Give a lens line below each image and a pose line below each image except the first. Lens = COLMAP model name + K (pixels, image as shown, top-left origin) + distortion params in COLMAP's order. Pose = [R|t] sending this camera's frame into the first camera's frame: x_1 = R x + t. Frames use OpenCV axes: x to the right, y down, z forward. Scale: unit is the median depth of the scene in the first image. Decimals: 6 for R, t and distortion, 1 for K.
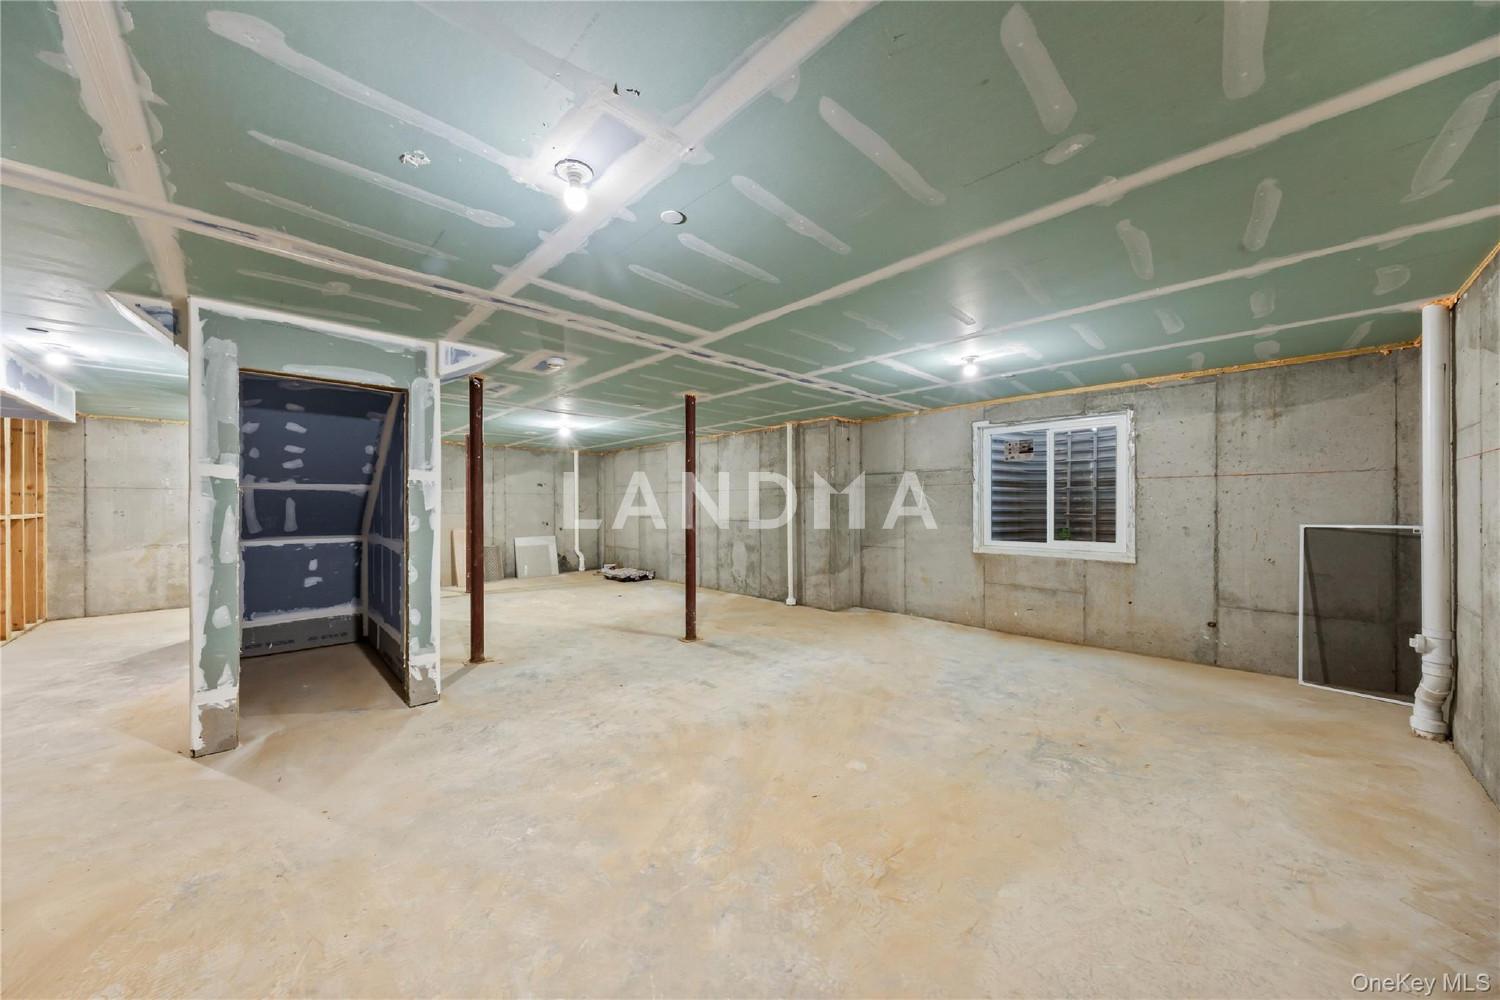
lens RADIAL K [[503.8, 0, 750.0], [0, 503.8, 506.1], [0, 0, 1]] dist [0.002105, -0.000004]
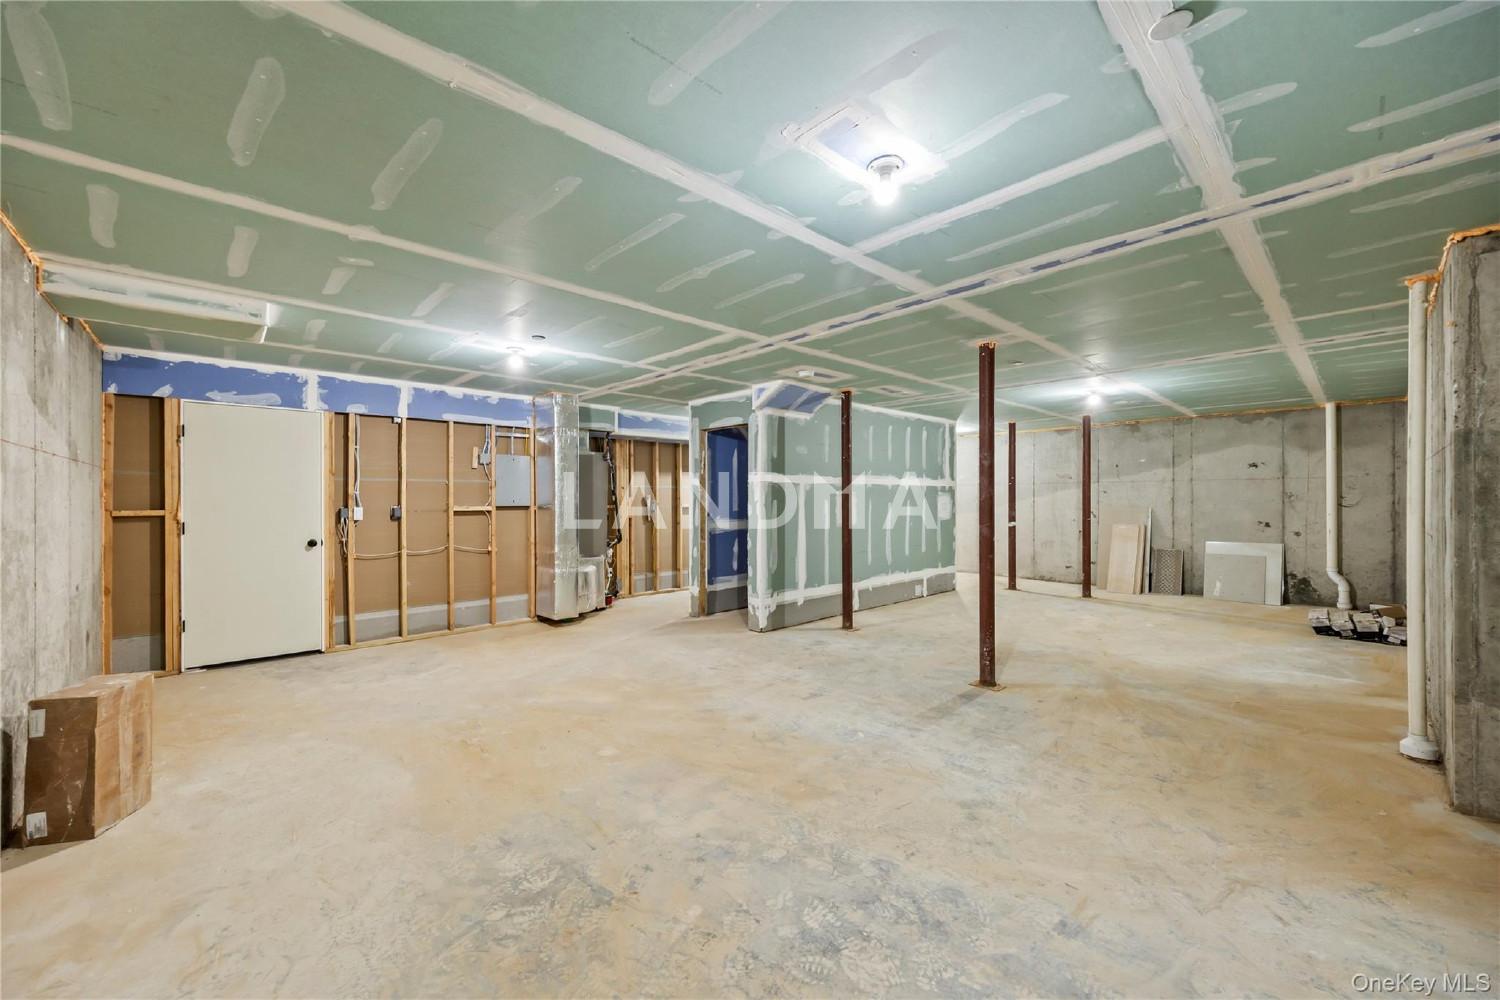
lens RADIAL K [[592.8, 0, 750.0], [0, 592.8, 500.0], [0, 0, 1]] dist [0.009738, -0.000362]
pose [[-0.024182, 0.004834, -0.999696, 1.017582], [0.001505, 0.999987, 0.004799, -0.004003], [0.999706, -0.001388, -0.024189, 0.947996]]
